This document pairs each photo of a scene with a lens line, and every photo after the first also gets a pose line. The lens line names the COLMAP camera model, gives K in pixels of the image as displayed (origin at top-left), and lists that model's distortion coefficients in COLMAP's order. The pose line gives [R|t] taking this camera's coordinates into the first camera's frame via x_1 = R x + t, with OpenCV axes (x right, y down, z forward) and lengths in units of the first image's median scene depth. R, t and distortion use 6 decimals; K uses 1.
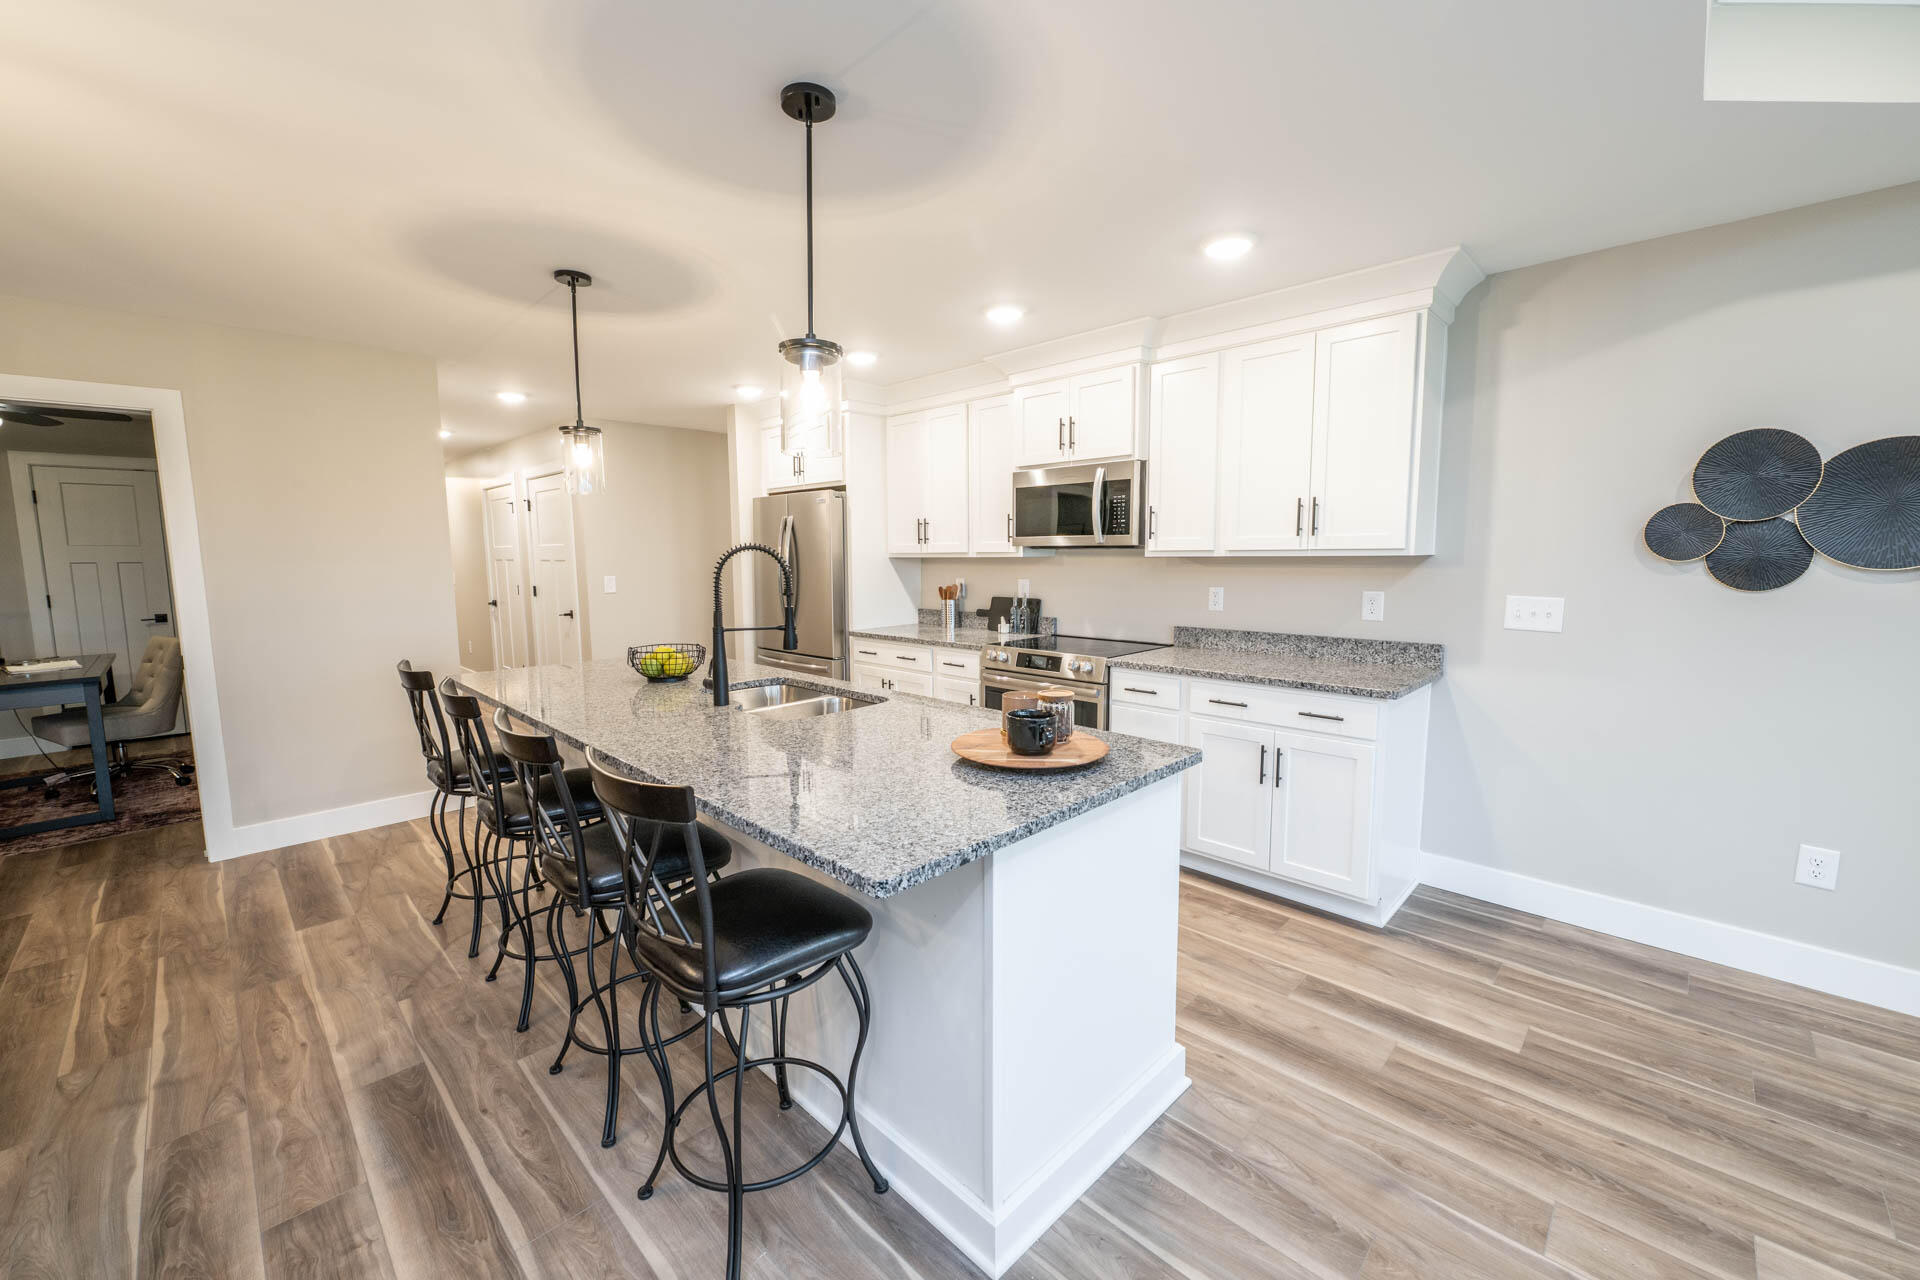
lens RADIAL K [[761.0, 0, 947.3], [0, 761.0, 627.1], [0, 0, 1]] dist [-0.003080, 0.000538]
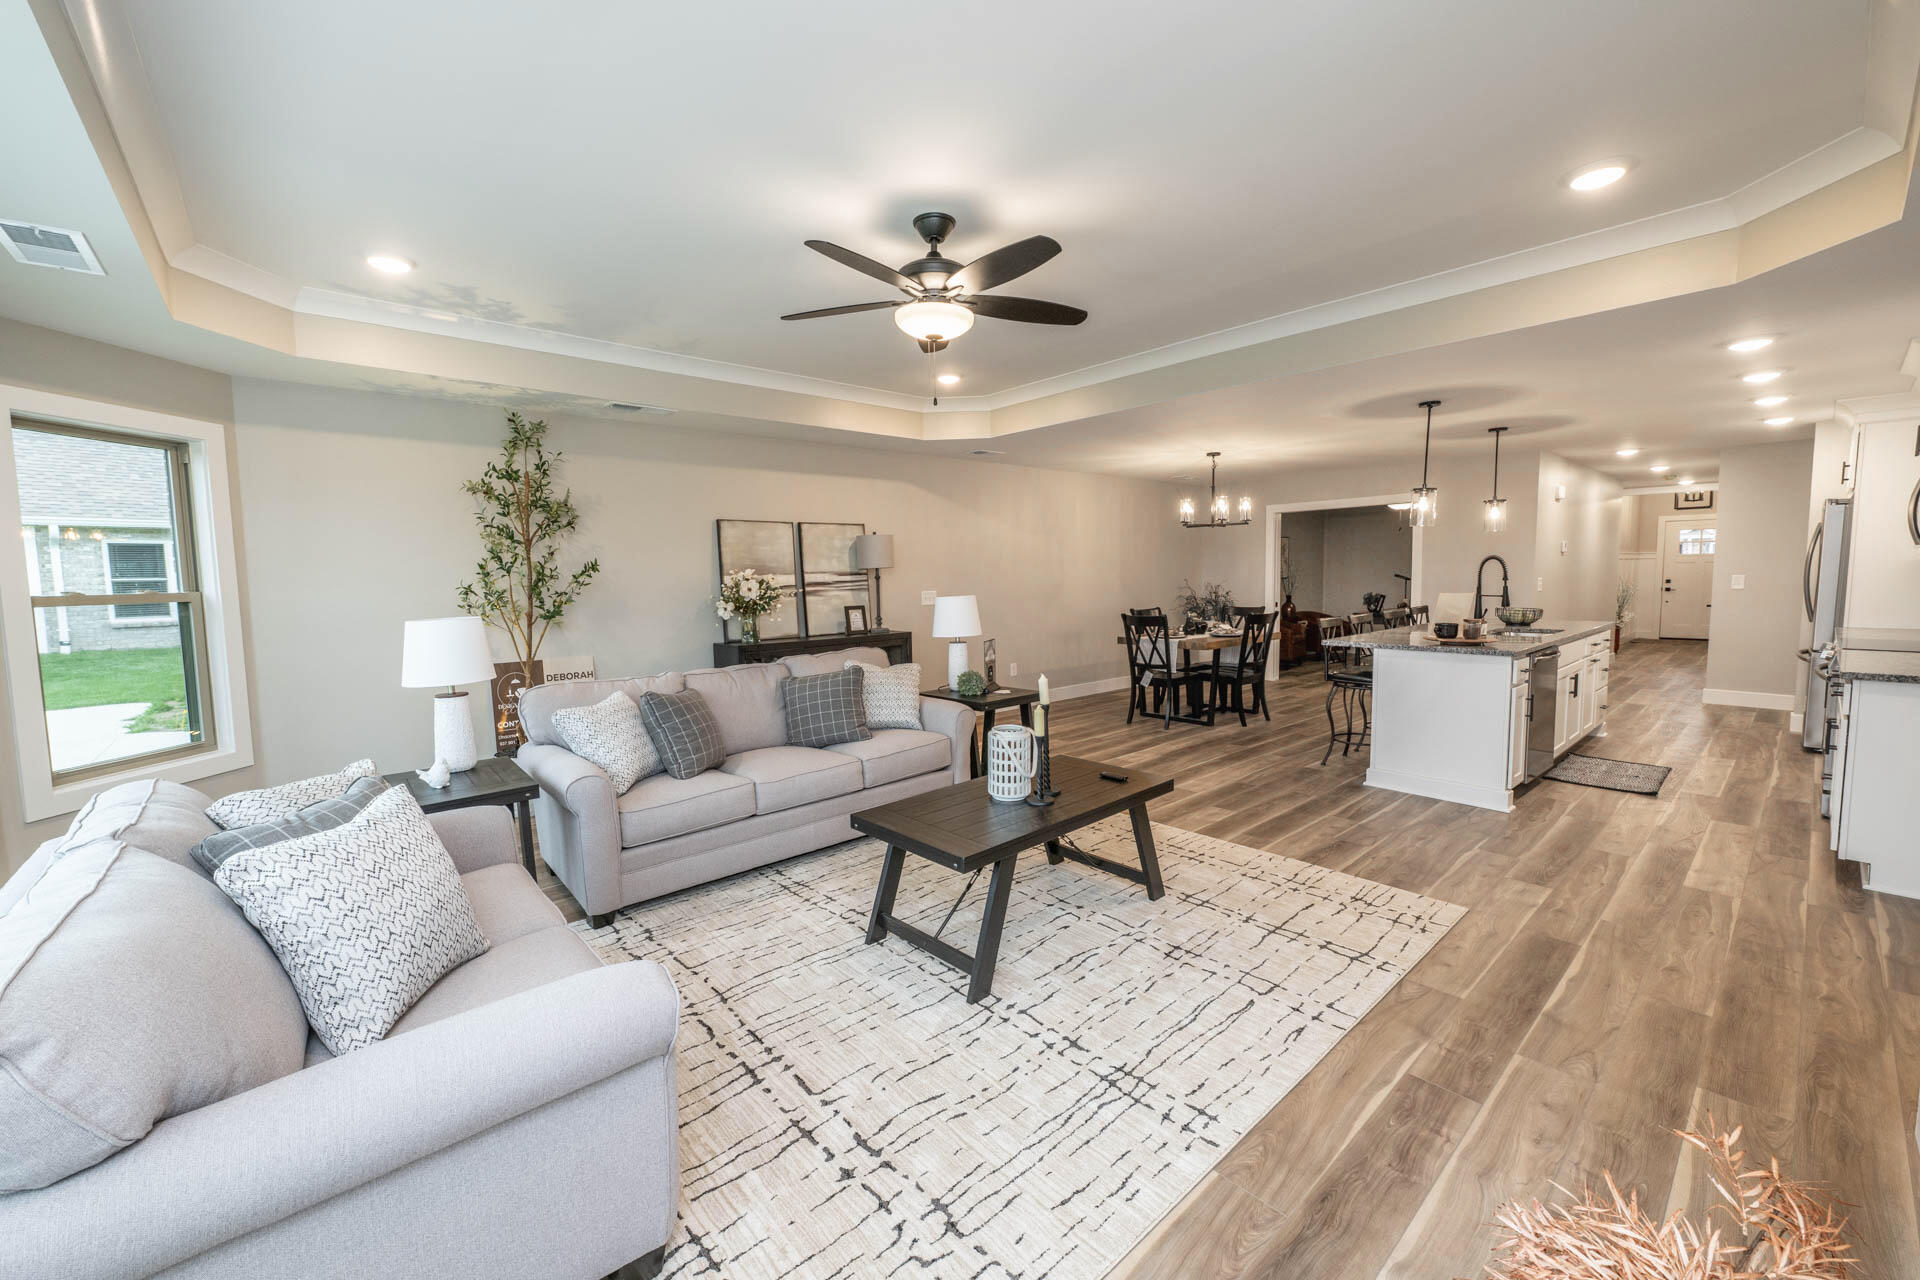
lens RADIAL K [[761.0, 0, 958.2], [0, 761.0, 633.7], [0, 0, 1]] dist [-0.003080, 0.000538]
pose [[-0.066671, 0.090239, -0.993686, 1.699143], [-0.084576, 0.991807, 0.095743, 0.023510], [0.994184, 0.090425, -0.058493, -0.303183]]
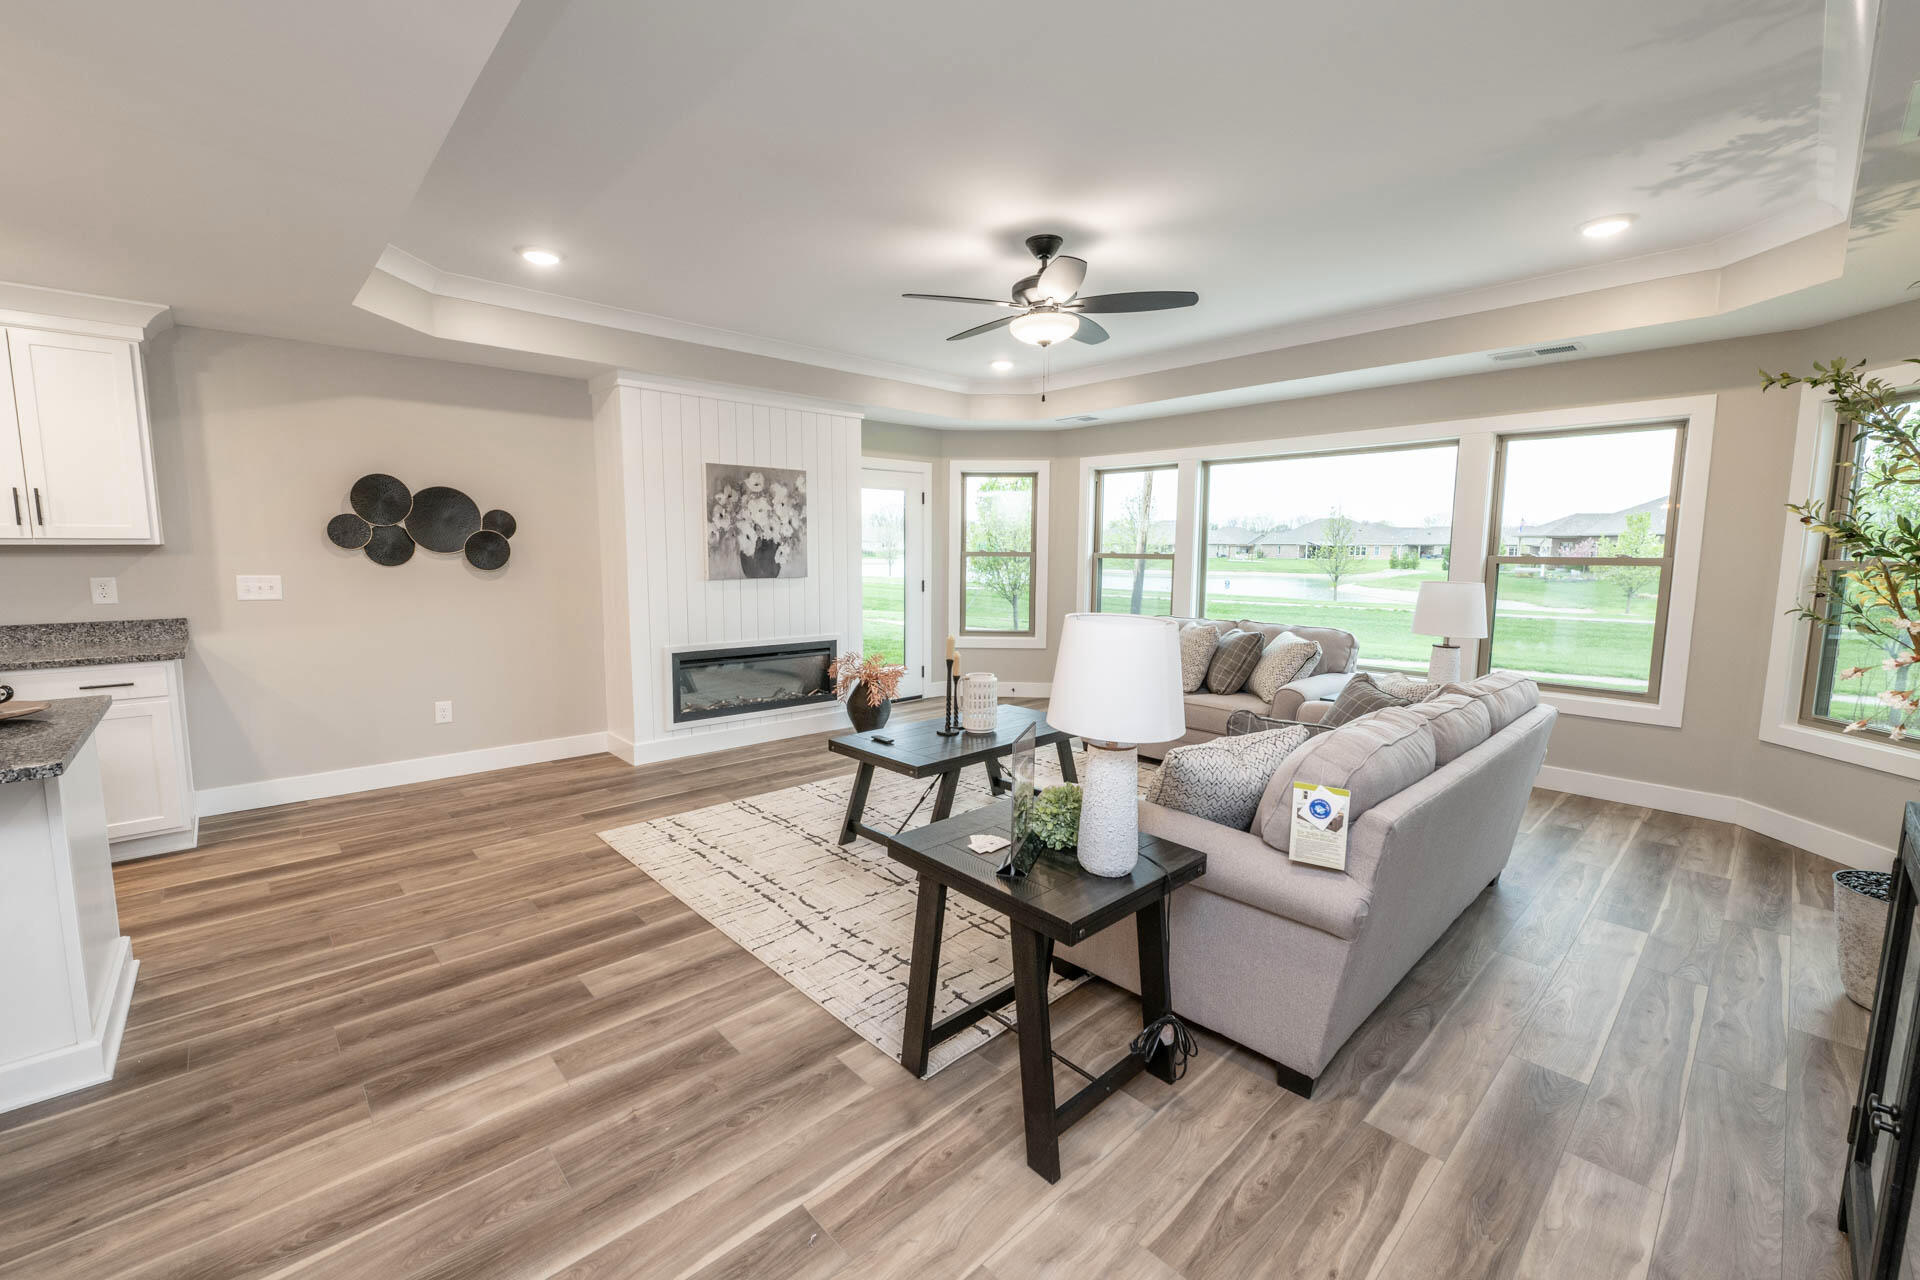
lens RADIAL K [[761.0, 0, 949.4], [0, 761.0, 640.2], [0, 0, 1]] dist [-0.003080, 0.000538]
pose [[0.036832, -0.112773, 0.992938, -0.549524], [0.095265, 0.989483, 0.108847, 0.044274], [-0.994770, 0.090584, 0.047188, -0.295808]]
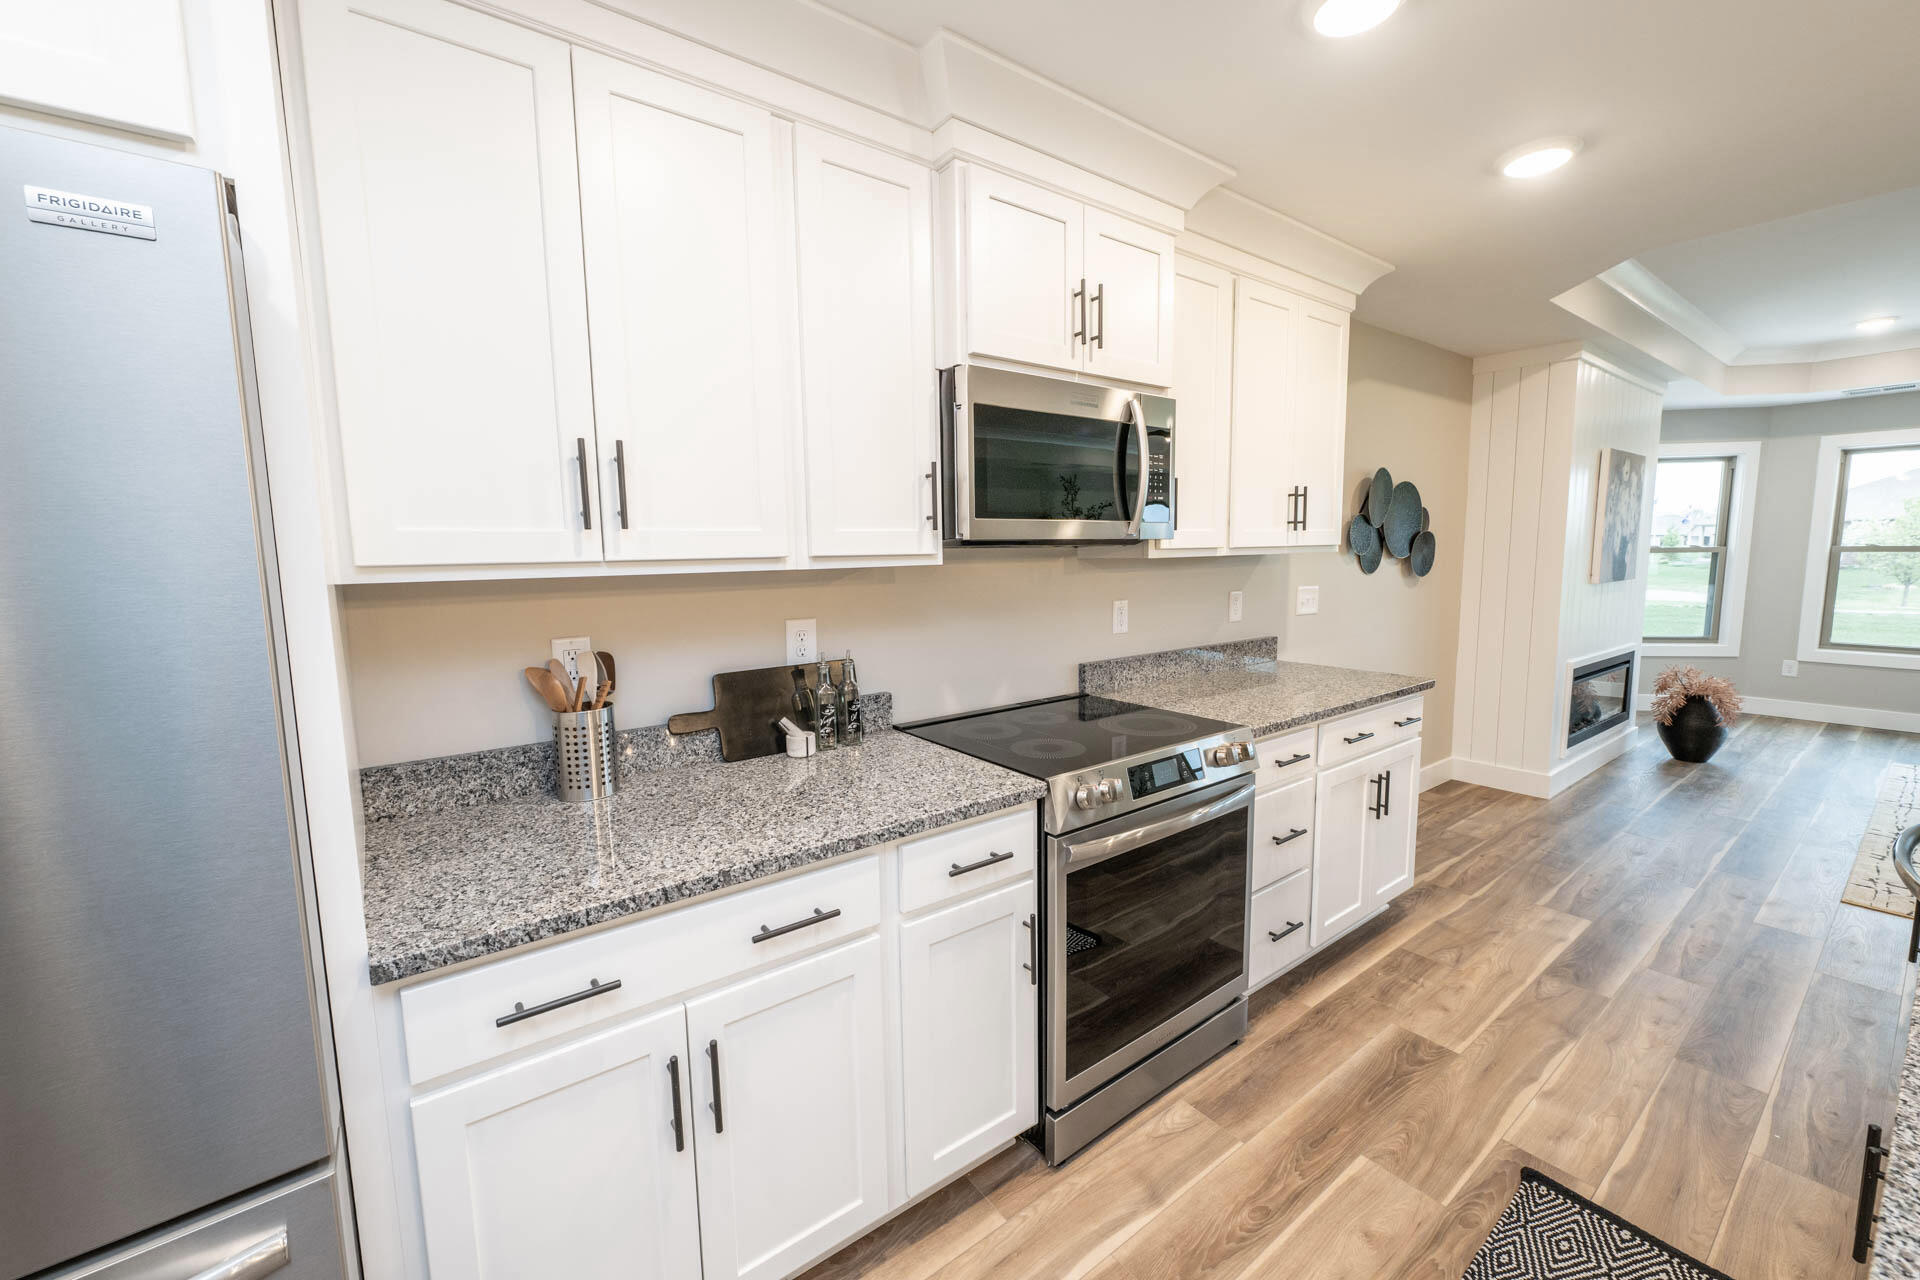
lens RADIAL K [[761.0, 0, 967.2], [0, 761.0, 626.9], [0, 0, 1]] dist [-0.003080, 0.000538]
pose [[0.138212, -0.097722, 0.985570, -0.479984], [0.110300, 0.990449, 0.082738, -0.131852], [-0.984242, 0.097273, 0.147670, 1.333240]]
